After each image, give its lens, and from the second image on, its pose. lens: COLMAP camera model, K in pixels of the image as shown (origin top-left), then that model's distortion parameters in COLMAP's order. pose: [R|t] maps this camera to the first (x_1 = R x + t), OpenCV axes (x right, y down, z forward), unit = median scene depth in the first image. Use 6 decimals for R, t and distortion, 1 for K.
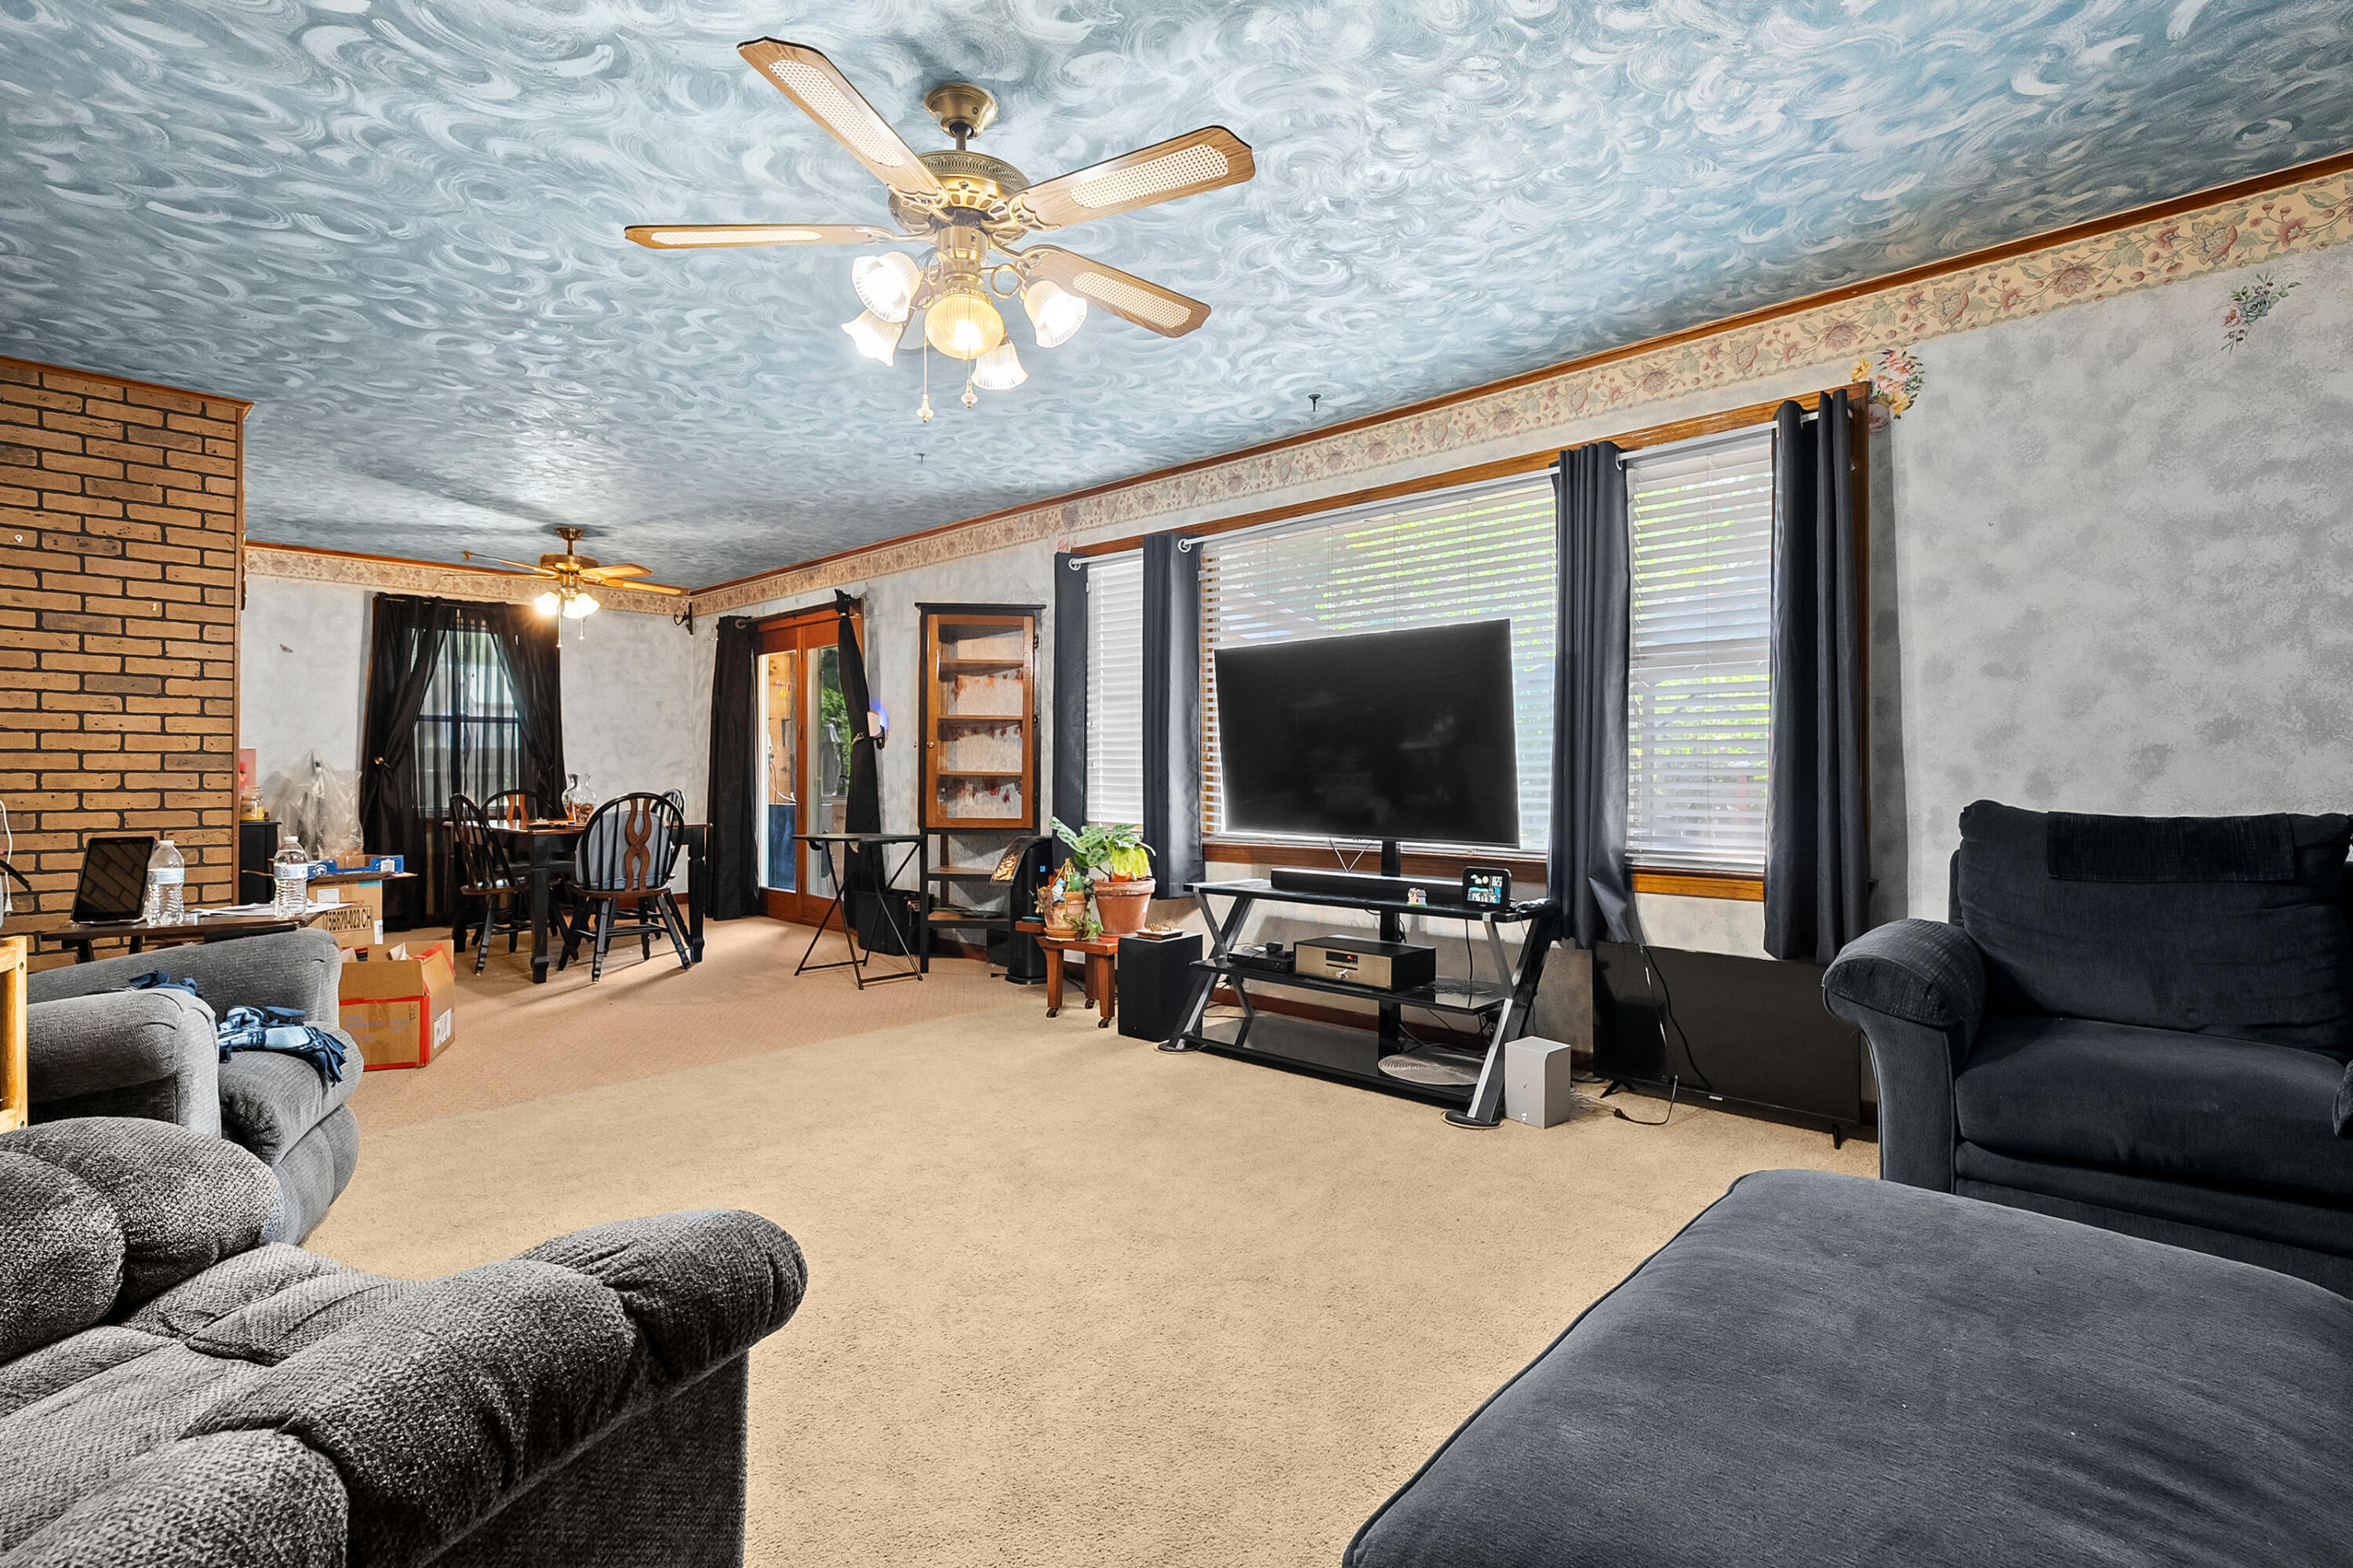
lens RADIAL K [[1069.1, 0, 1181.0], [0, 1069.1, 768.4], [0, 0, 1]] dist [-0.009870, 0.004310]
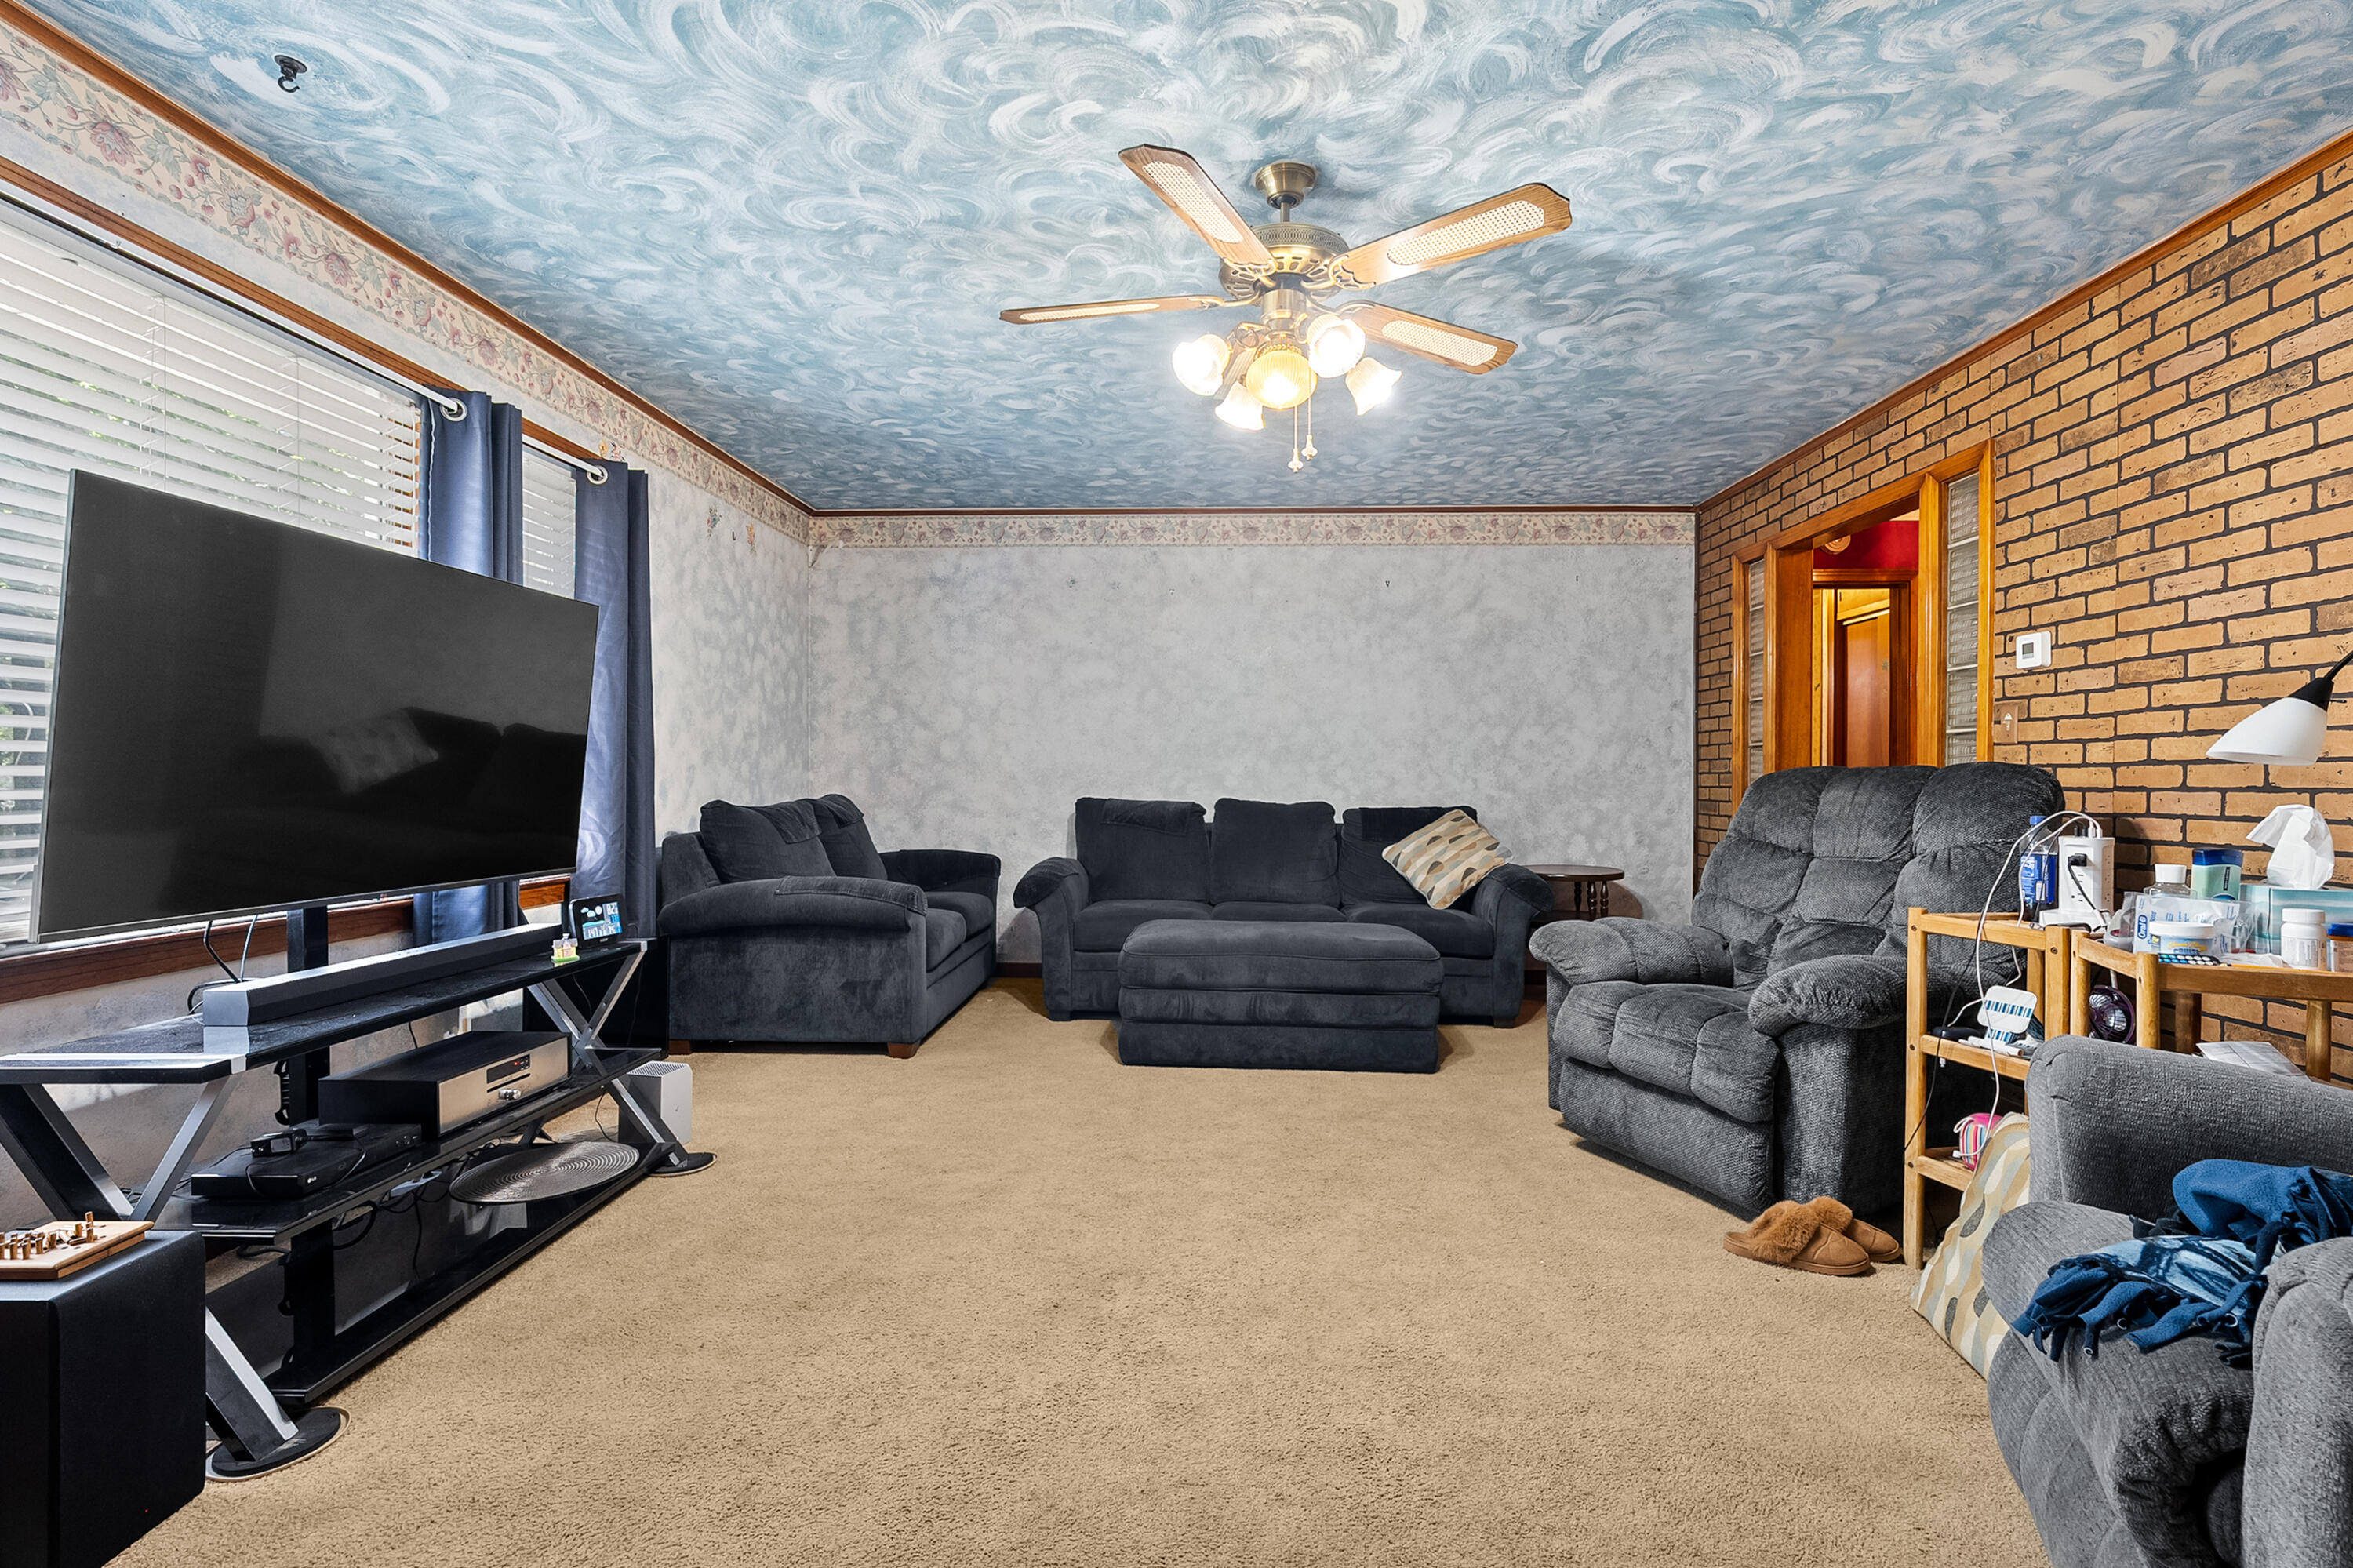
lens RADIAL K [[1069.1, 0, 1167.8], [0, 1069.1, 783.9], [0, 0, 1]] dist [-0.009870, 0.004310]
pose [[-0.638562, -0.001098, 0.769570, -0.764838], [0.001721, 0.999994, 0.002856, 0.003144], [-0.769569, 0.003148, -0.638556, 1.398708]]
